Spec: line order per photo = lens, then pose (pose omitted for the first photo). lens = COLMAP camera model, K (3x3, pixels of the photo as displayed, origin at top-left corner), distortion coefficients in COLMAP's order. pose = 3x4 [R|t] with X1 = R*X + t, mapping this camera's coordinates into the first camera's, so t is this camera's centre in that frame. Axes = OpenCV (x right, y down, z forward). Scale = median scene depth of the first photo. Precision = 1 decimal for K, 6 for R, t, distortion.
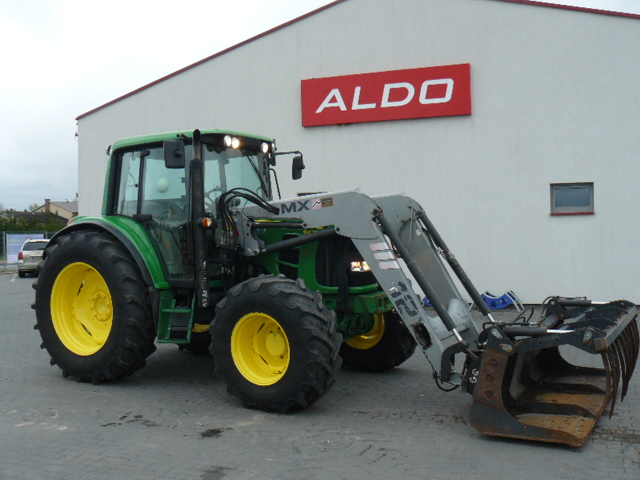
lens RADIAL K [[700.0, 0, 315.0], [0, 700.0, 244.3], [0, 0, 1]] dist [-0.131150, 0.000000]
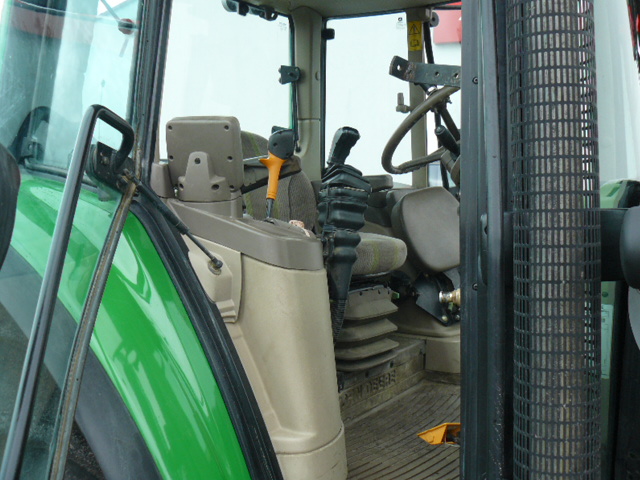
lens RADIAL K [[700.0, 0, 319.8], [0, 700.0, 239.4], [0, 0, 1]] dist [-0.131150, 0.000000]
pose [[0.999039, 0.041386, -0.014405, -0.203868], [-0.041011, 0.998835, 0.025415, -0.031112], [0.015440, -0.024800, 0.999573, 0.831469]]
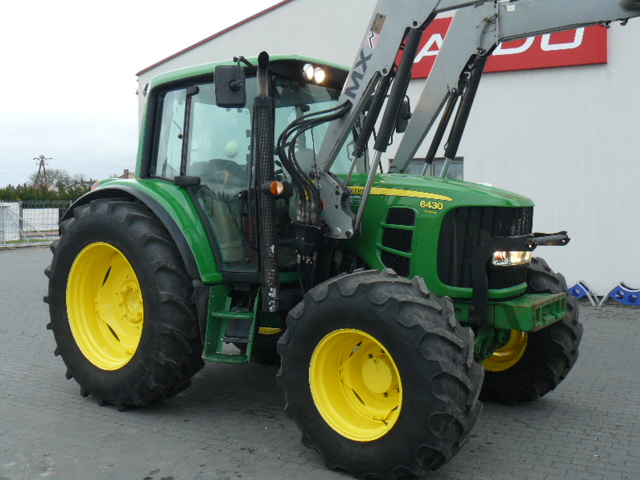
lens RADIAL K [[700.0, 0, 309.2], [0, 700.0, 237.5], [0, 0, 1]] dist [-0.131150, 0.000000]
pose [[0.992894, 0.018657, -0.117532, -0.040999], [-0.015328, 0.999457, 0.029160, -0.003621], [0.118012, -0.027152, 0.992641, 0.313807]]
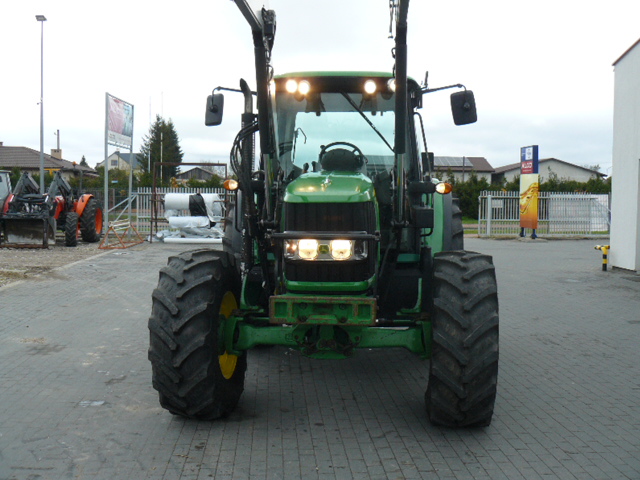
lens RADIAL K [[700.0, 0, 323.3], [0, 700.0, 241.5], [0, 0, 1]] dist [-0.131150, 0.000000]
pose [[0.421572, 0.078931, -0.903353, 0.655354], [-0.030683, 0.996876, 0.072784, -0.027231], [0.906276, -0.002966, 0.422677, 0.697967]]
